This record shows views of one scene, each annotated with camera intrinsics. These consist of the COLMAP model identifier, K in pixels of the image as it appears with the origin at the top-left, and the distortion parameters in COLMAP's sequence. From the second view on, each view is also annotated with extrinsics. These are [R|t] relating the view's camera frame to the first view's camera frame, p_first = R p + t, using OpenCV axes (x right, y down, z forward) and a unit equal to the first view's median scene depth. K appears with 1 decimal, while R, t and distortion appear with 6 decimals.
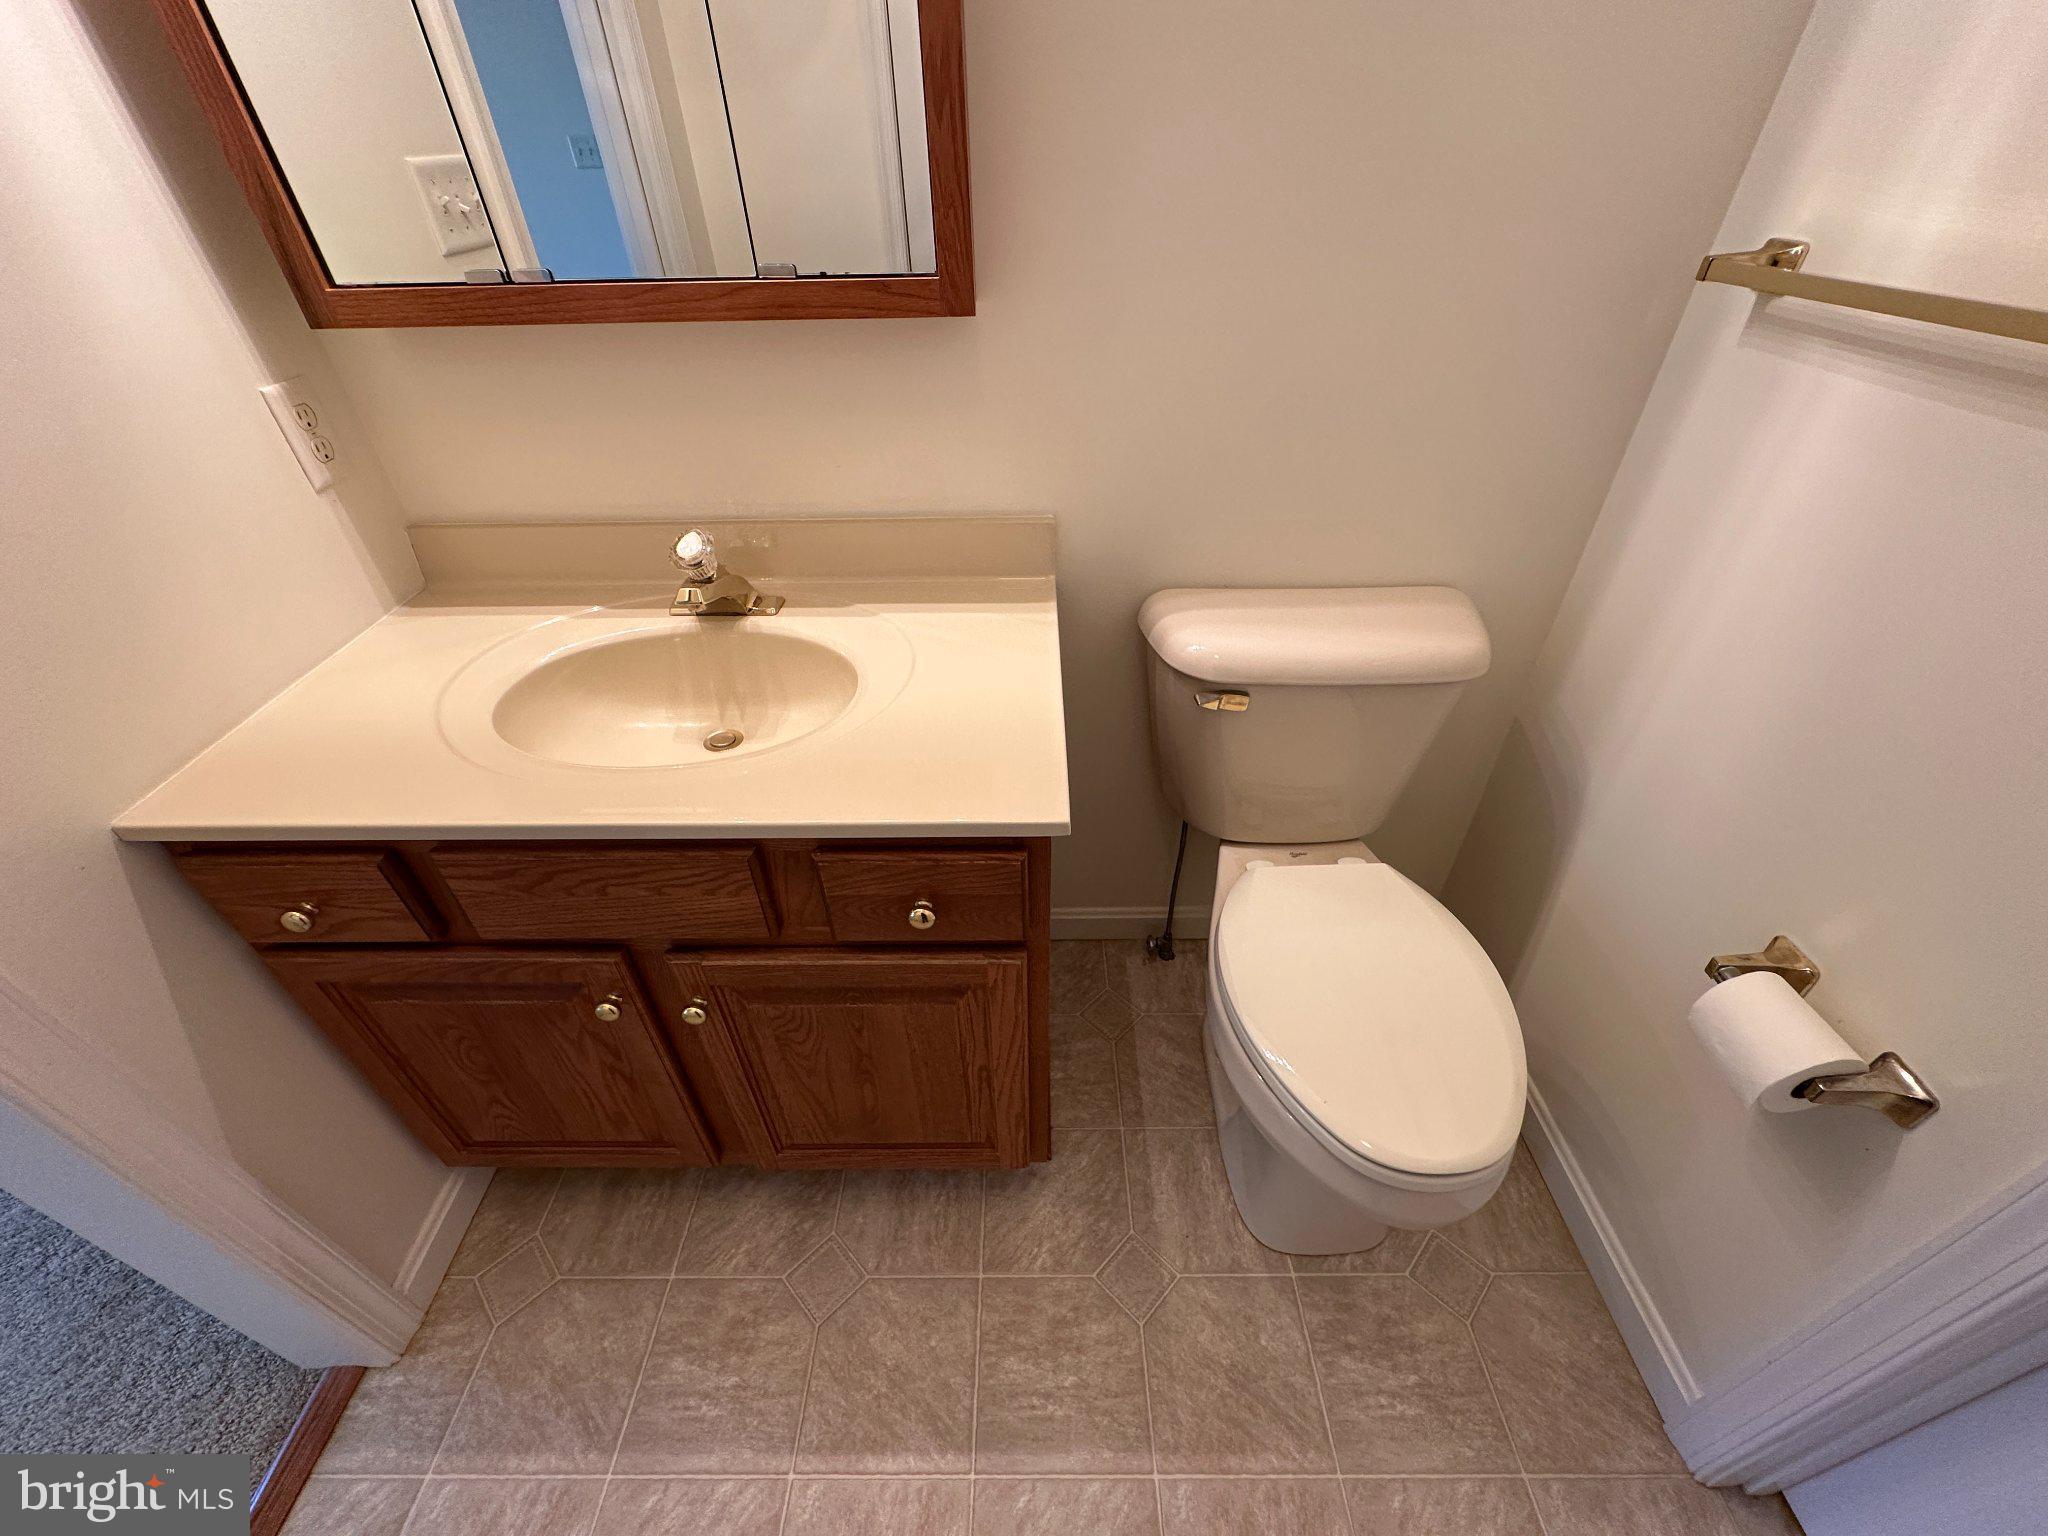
lens RADIAL K [[819.4, 0, 1024.0], [0, 819.4, 766.5], [0, 0, 1]] dist [-0.003985, 0.001131]
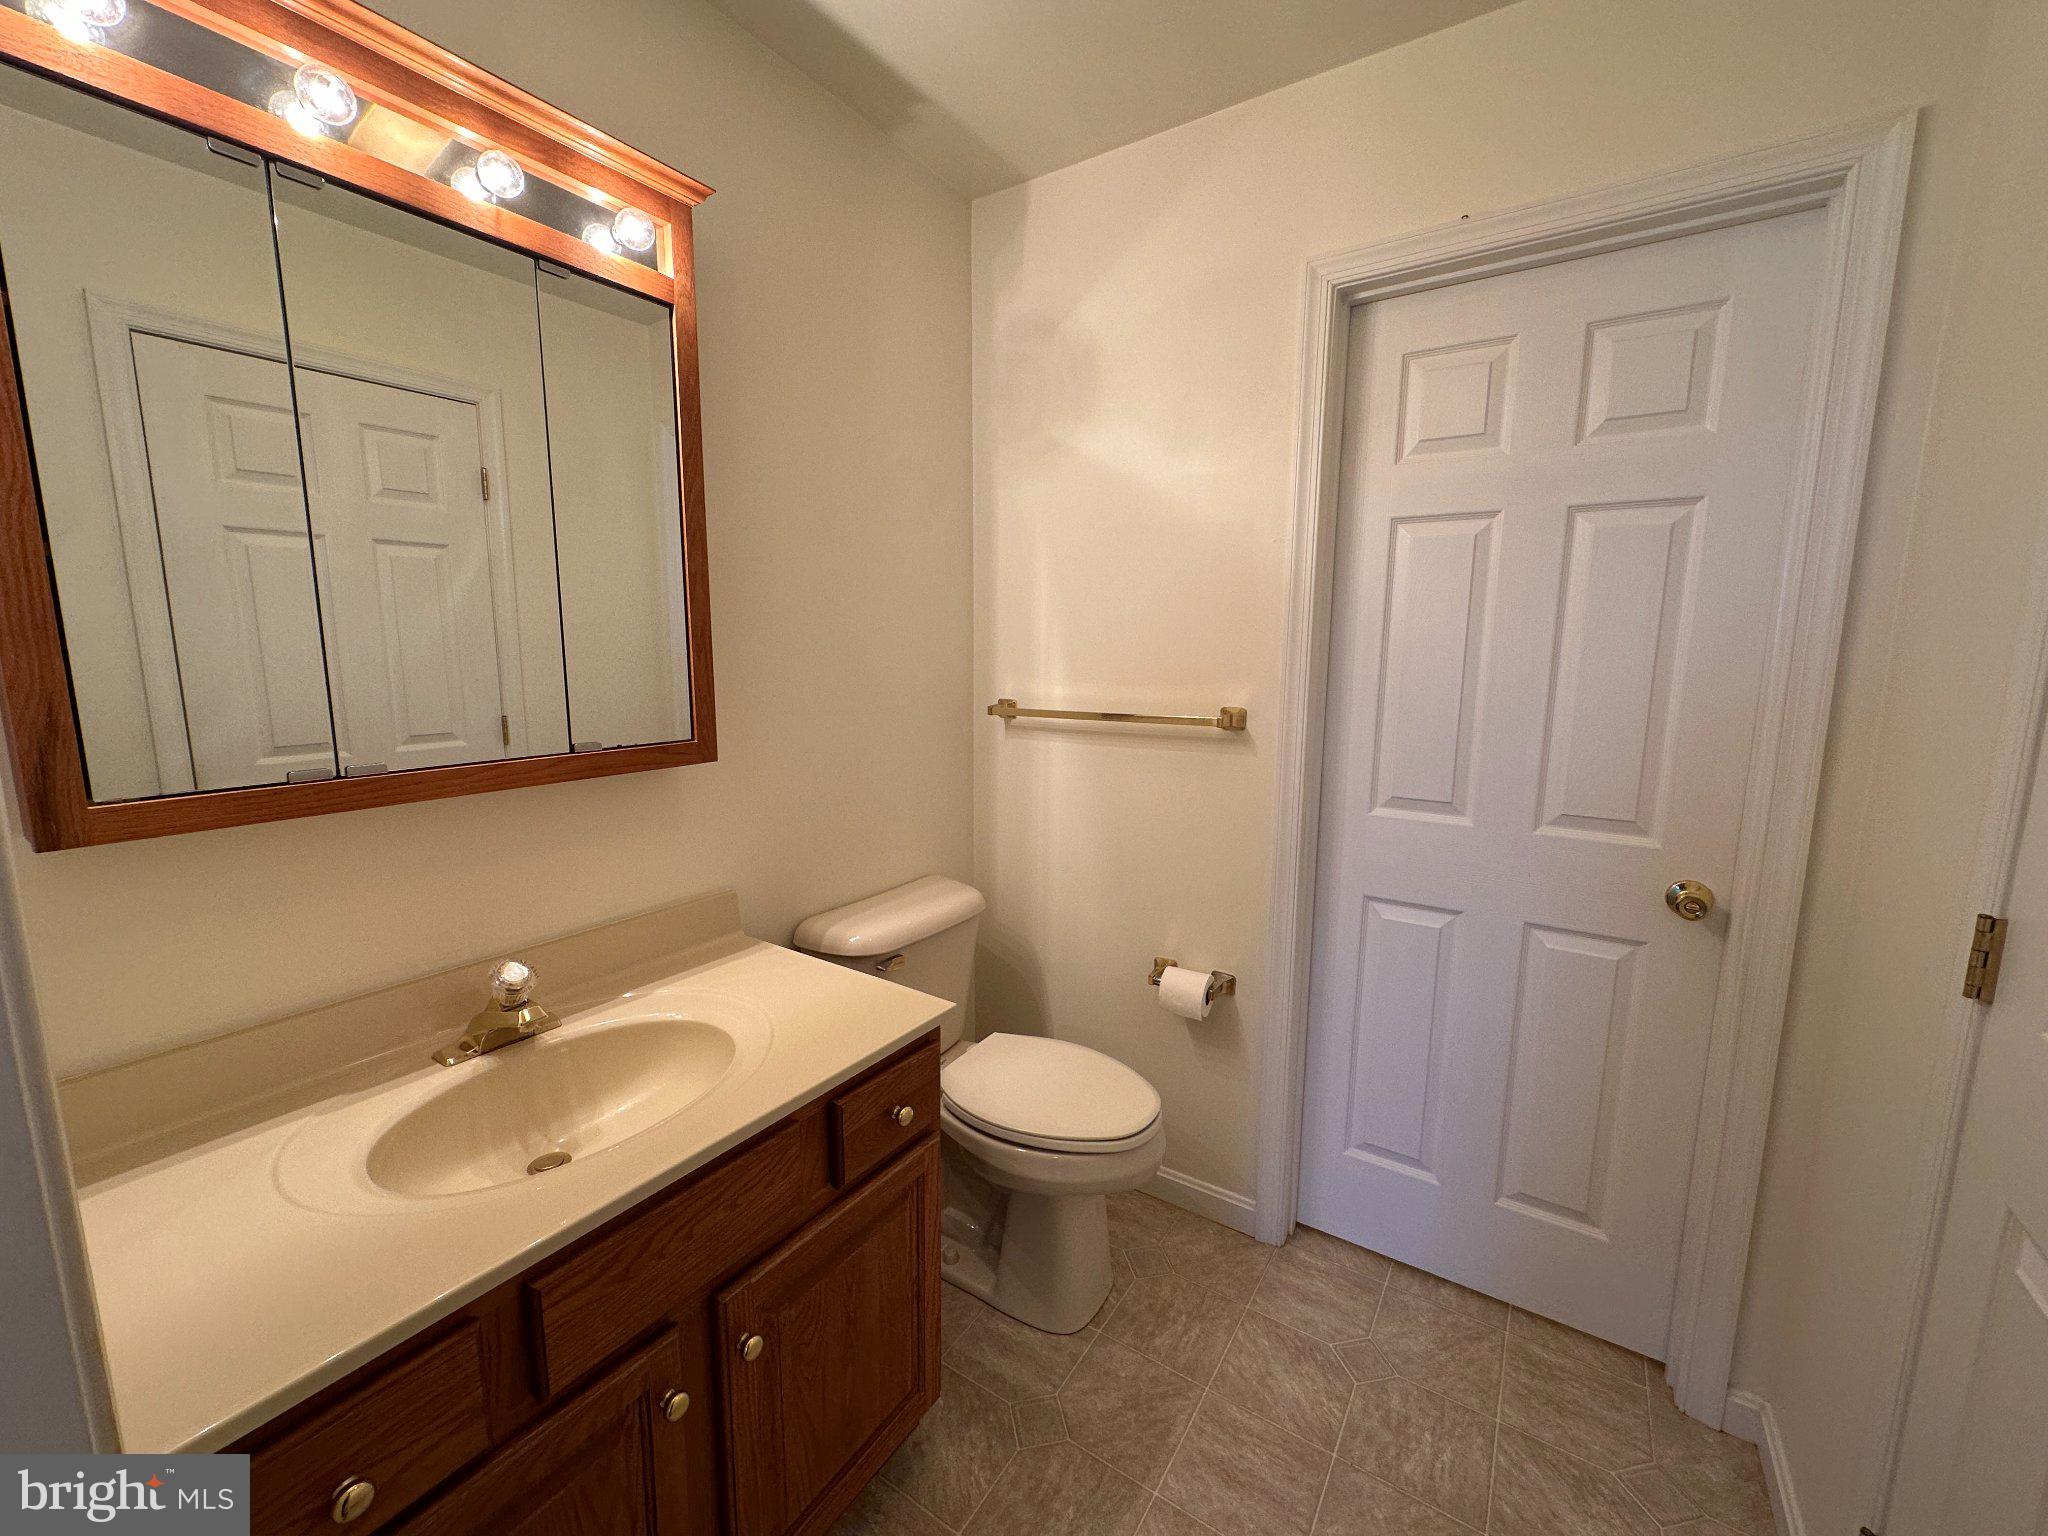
lens RADIAL K [[819.4, 0, 1024.0], [0, 819.4, 766.5], [0, 0, 1]] dist [-0.003985, 0.001131]
pose [[0.550880, -0.106595, 0.827749, -0.896456], [0.496035, 0.839438, -0.222019, 0.074885], [-0.671178, 0.532898, 0.515305, -0.151620]]
